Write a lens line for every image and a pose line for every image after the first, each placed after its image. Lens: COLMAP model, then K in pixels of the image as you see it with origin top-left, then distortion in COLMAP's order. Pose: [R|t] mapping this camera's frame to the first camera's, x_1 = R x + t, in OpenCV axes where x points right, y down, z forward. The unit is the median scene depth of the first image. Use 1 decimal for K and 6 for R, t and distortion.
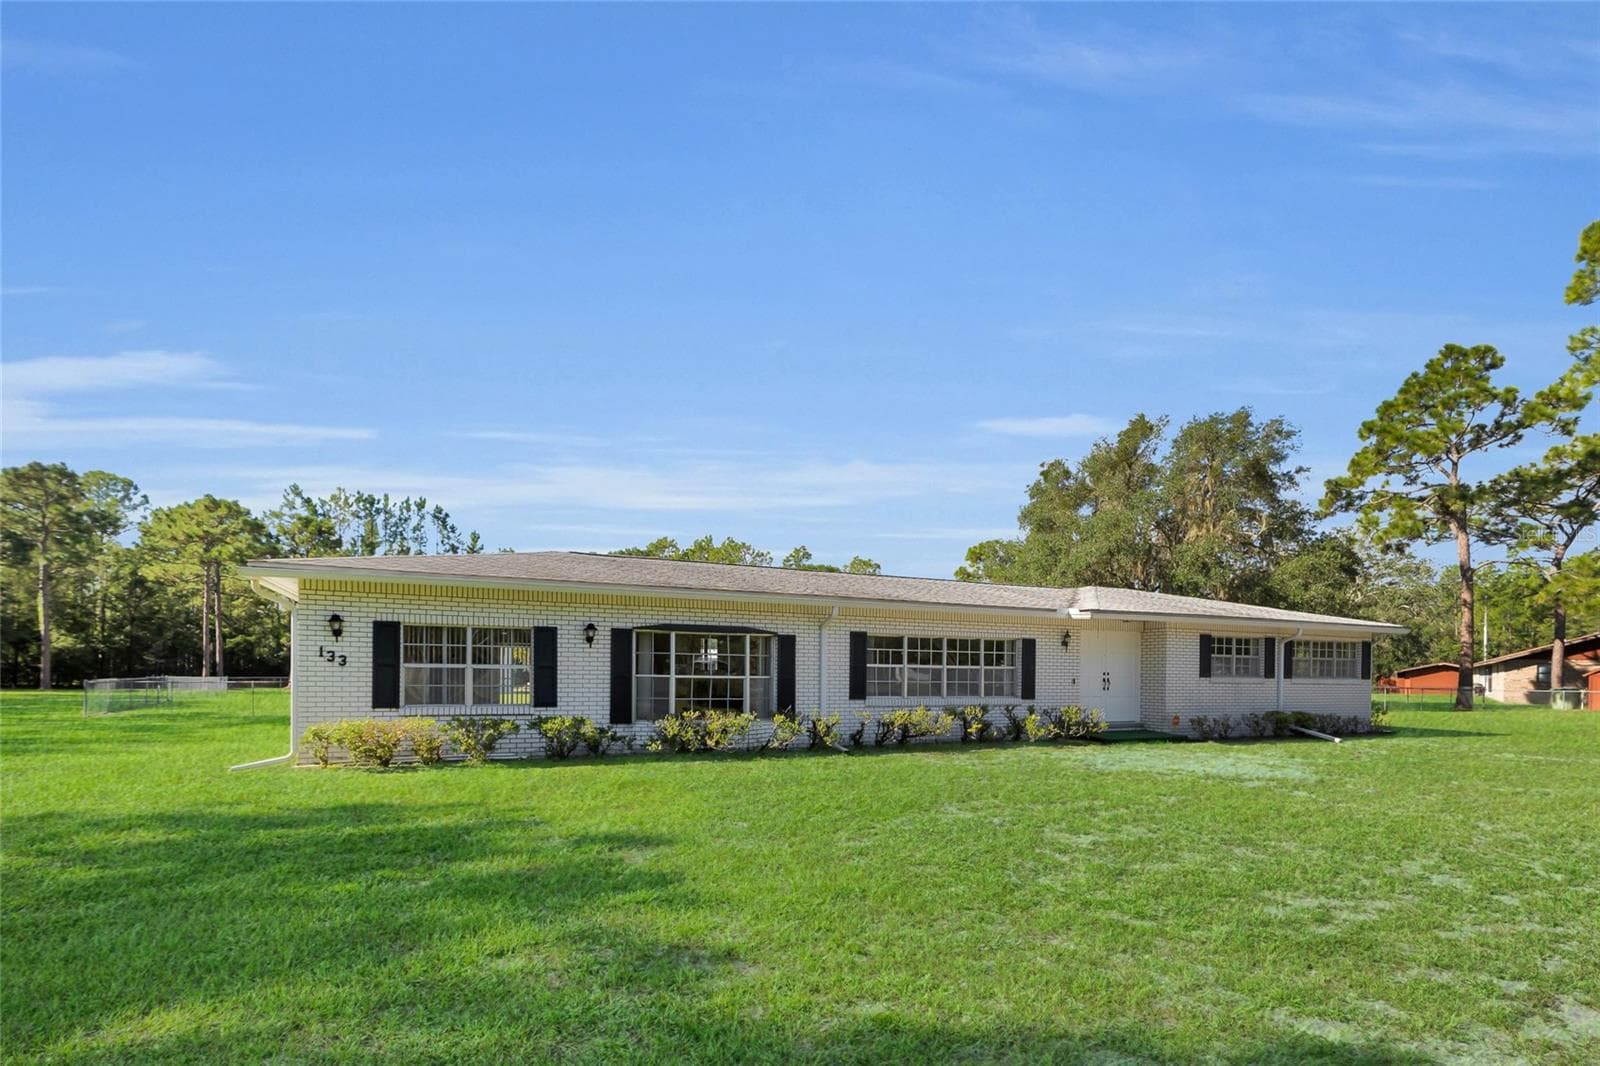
lens RADIAL K [[785.8, 0, 796.0], [0, 785.8, 570.4], [0, 0, 1]] dist [-0.000376, -0.000169]
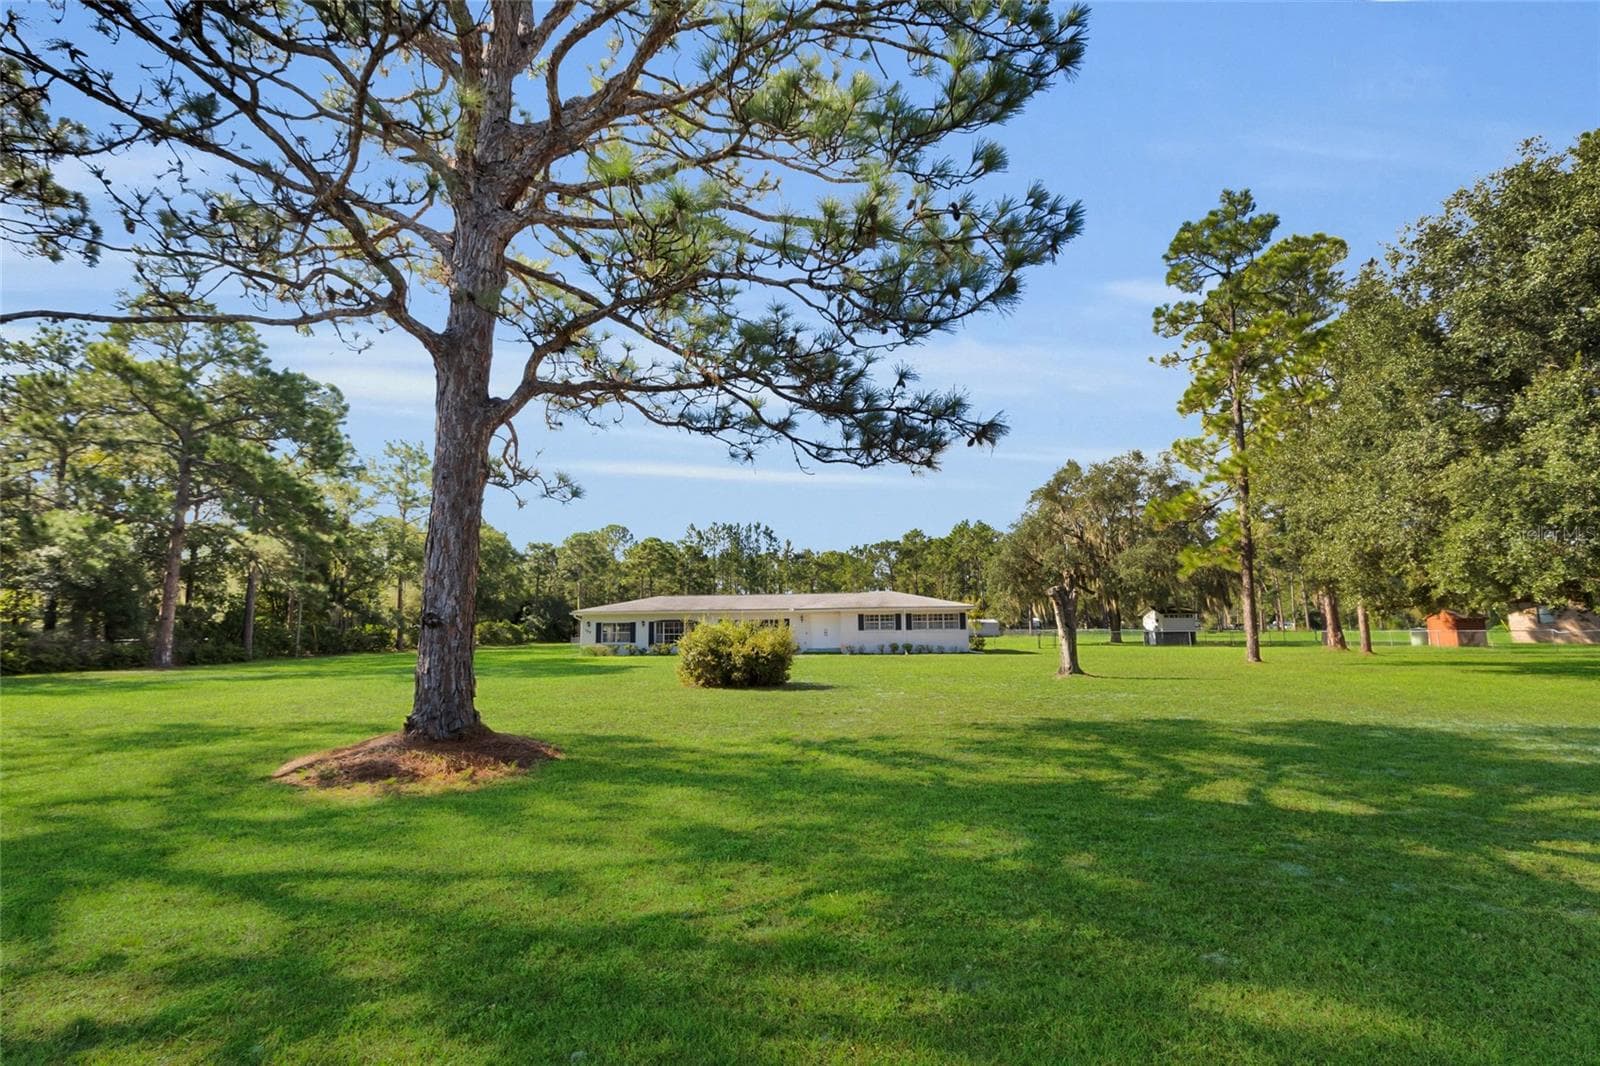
lens RADIAL K [[711.5, 0, 800.0], [0, 711.5, 533.0], [0, 0, 1]] dist [-0.001451, -0.000043]
pose [[0.863908, -0.082659, -0.496820, 1.581883], [0.086453, 0.996137, -0.015402, -0.175954], [0.496174, -0.029646, 0.867717, -1.197969]]
